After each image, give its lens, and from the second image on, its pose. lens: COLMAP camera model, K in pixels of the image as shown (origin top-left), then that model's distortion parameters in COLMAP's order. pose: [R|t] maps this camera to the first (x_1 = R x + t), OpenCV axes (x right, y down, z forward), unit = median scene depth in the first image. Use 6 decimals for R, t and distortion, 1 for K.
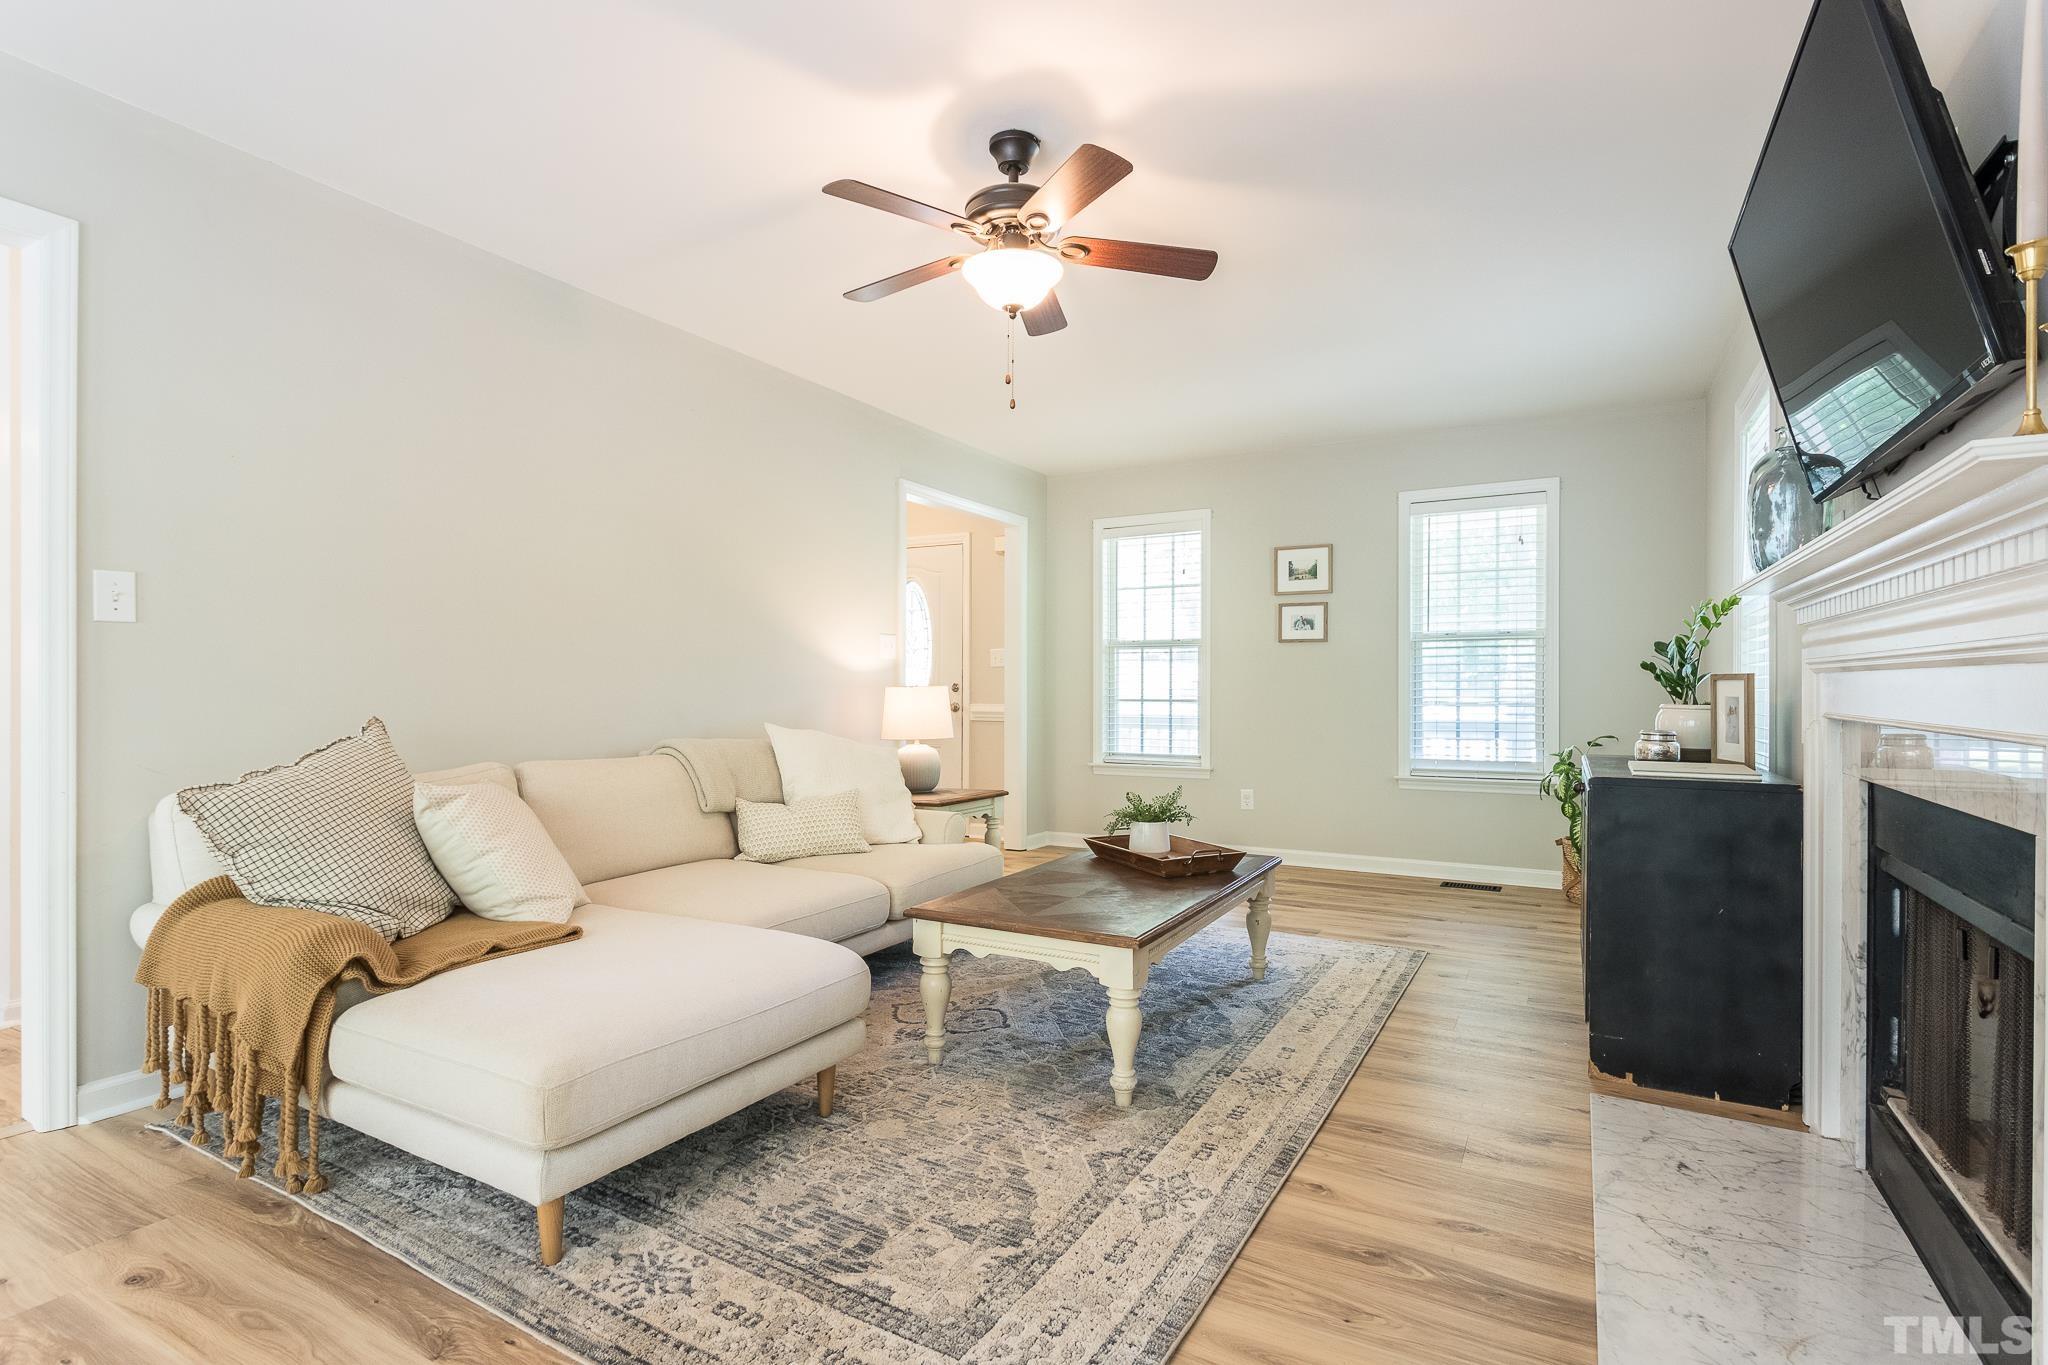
lens RADIAL K [[983.9, 0, 1020.5], [0, 983.9, 691.1], [0, 0, 1]] dist [0.000604, 0.000591]
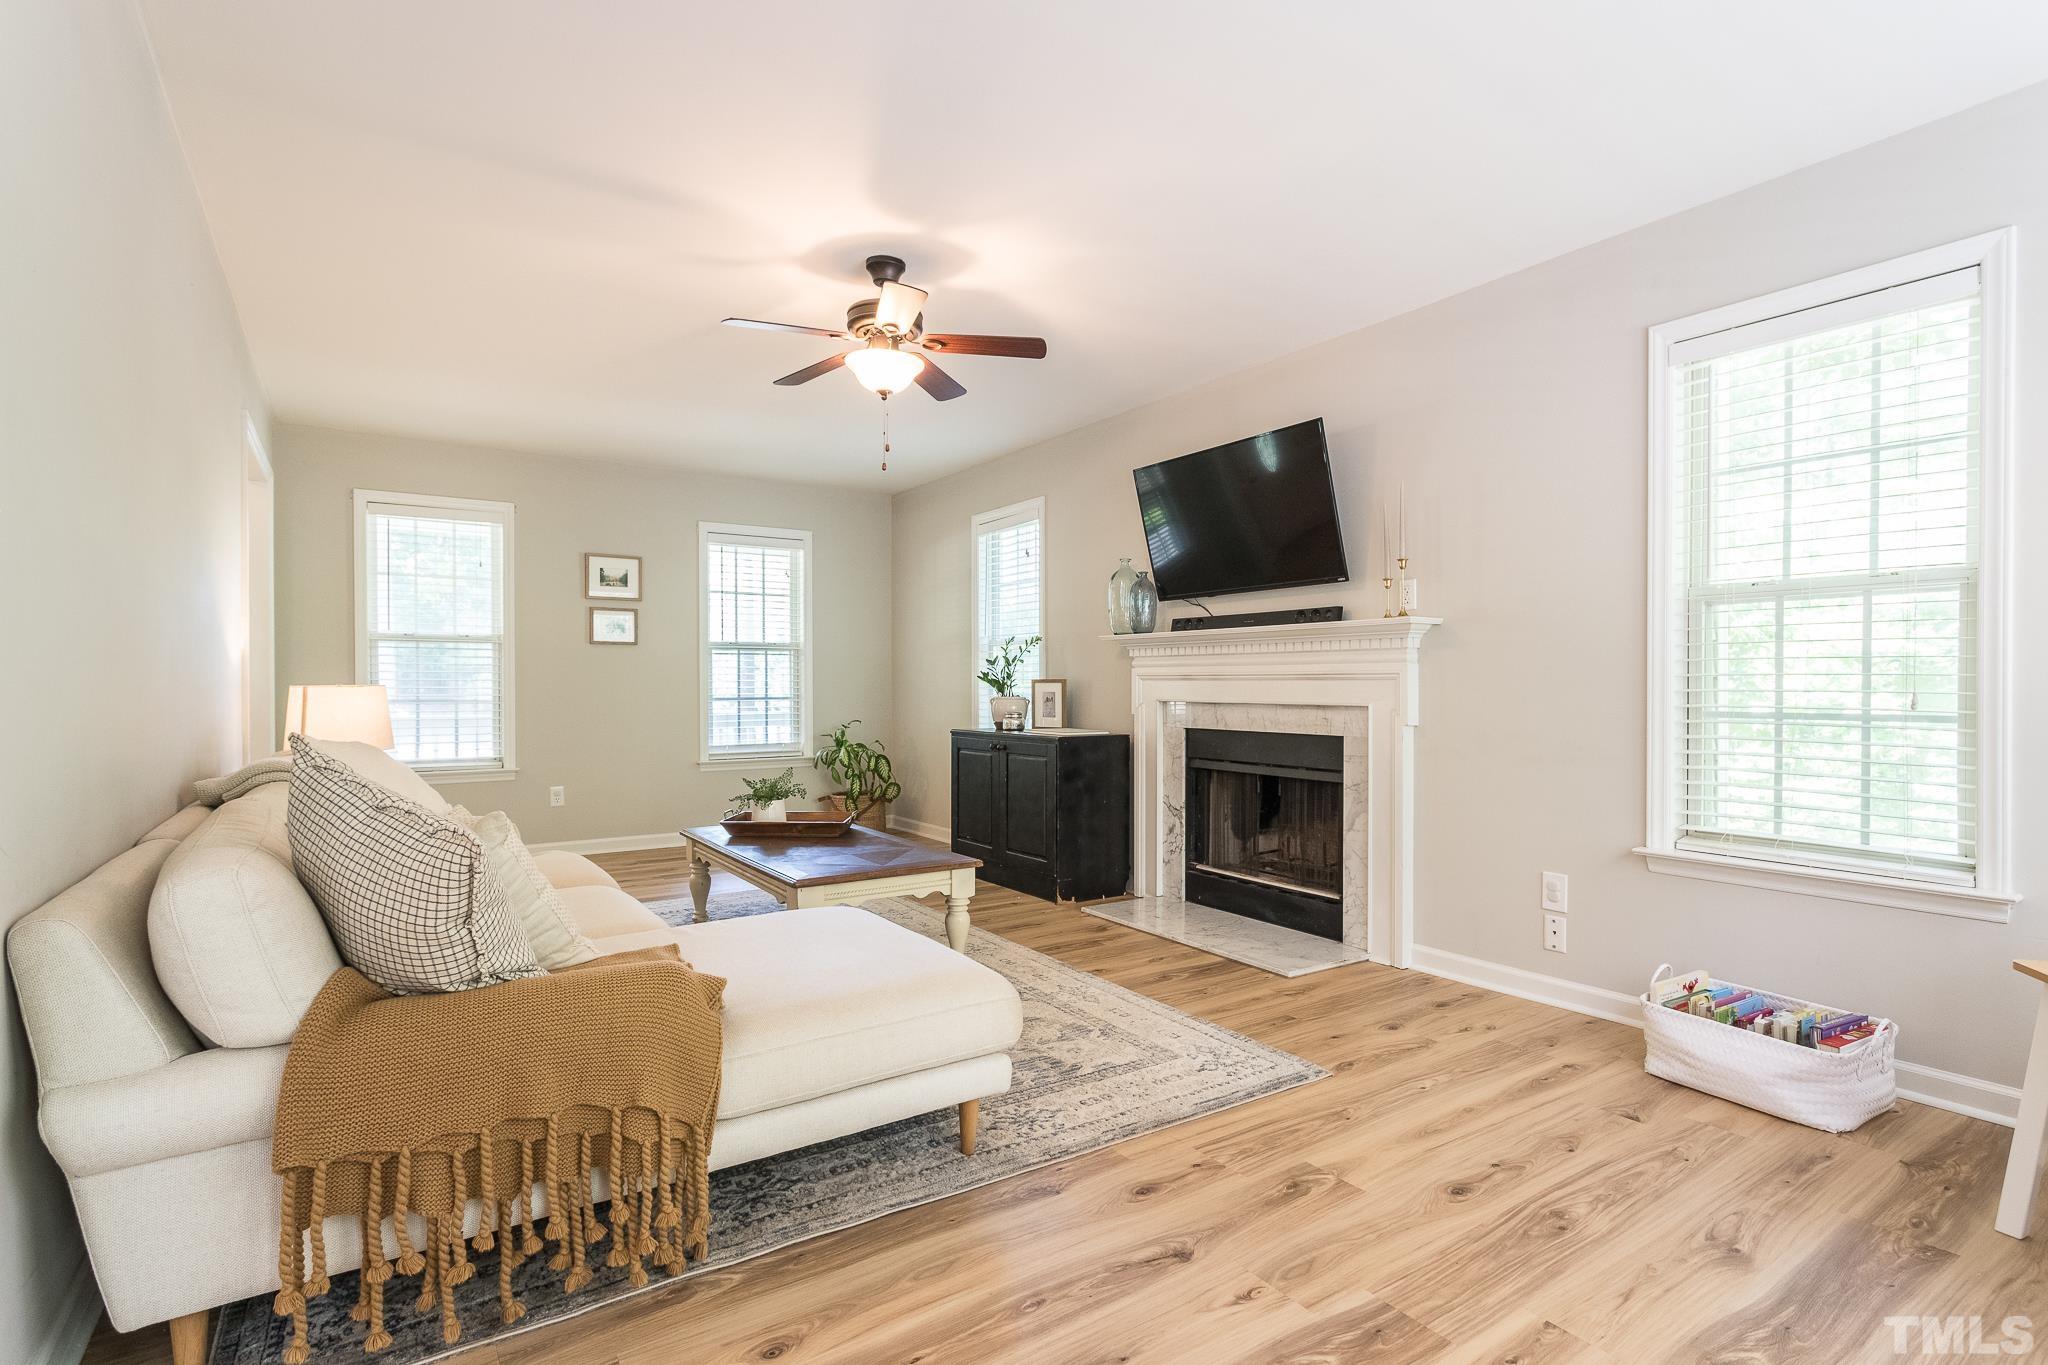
lens RADIAL K [[983.9, 0, 1020.5], [0, 983.9, 691.1], [0, 0, 1]] dist [0.000604, 0.000591]
pose [[0.449289, -0.006751, 0.893361, -0.867222], [0.005001, 0.999975, 0.005041, -0.003382], [-0.893372, 0.002203, 0.449312, 0.215458]]
